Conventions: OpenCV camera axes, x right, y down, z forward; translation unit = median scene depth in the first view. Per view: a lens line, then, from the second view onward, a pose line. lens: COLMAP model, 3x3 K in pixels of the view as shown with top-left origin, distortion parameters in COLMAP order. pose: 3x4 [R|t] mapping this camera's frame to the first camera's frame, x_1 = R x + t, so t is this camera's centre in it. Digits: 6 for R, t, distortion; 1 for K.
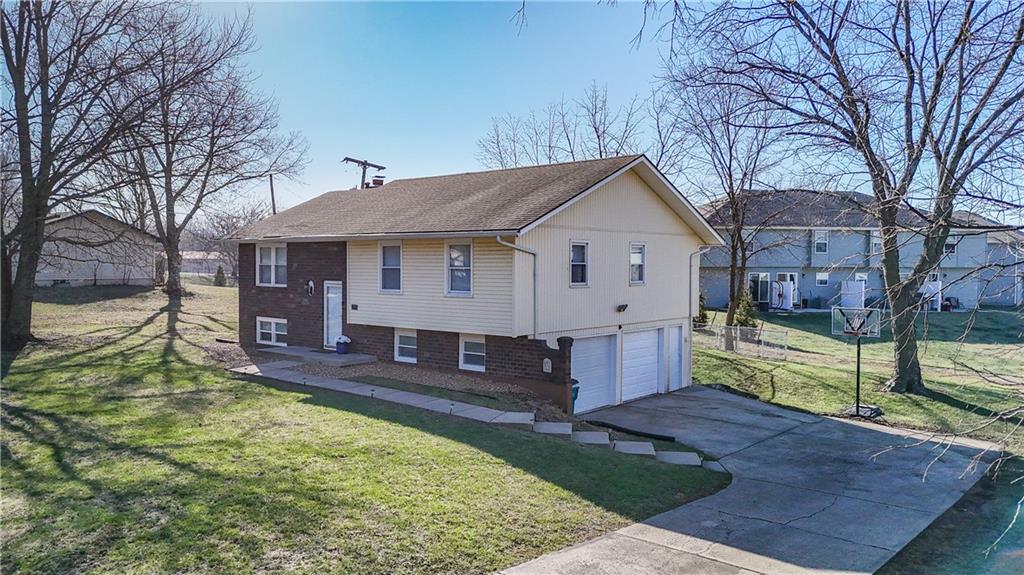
lens RADIAL K [[755.6, 0, 511.5], [0, 755.6, 284.5], [0, 0, 1]] dist [0.028611, -0.016595]
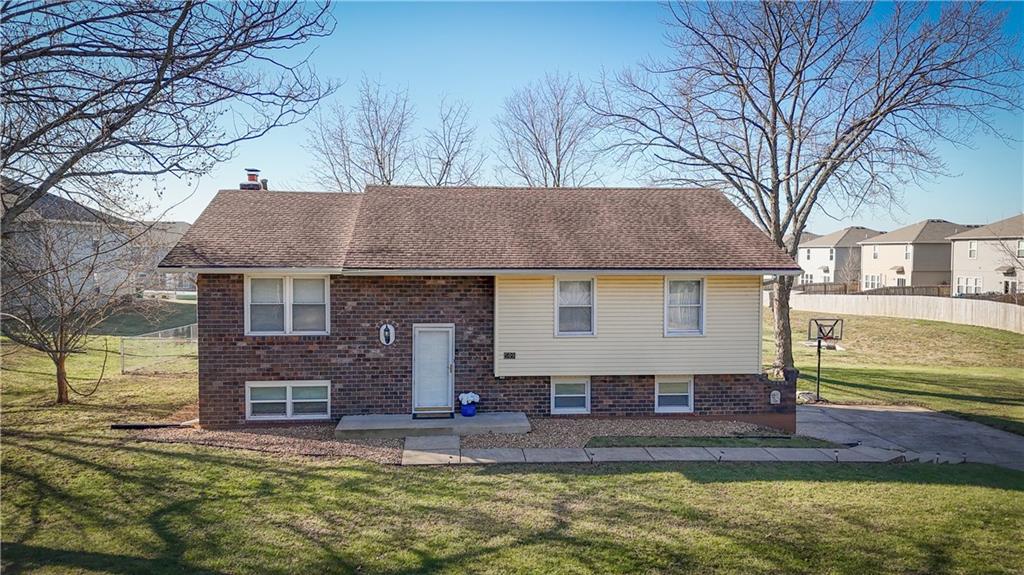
lens RADIAL K [[755.6, 0, 512.8], [0, 755.6, 287.5], [0, 0, 1]] dist [0.028611, -0.016595]
pose [[0.670081, -0.013367, 0.742168, -0.781654], [0.015167, 0.999876, 0.004315, -0.045891], [-0.742133, 0.008365, 0.670200, 0.434538]]
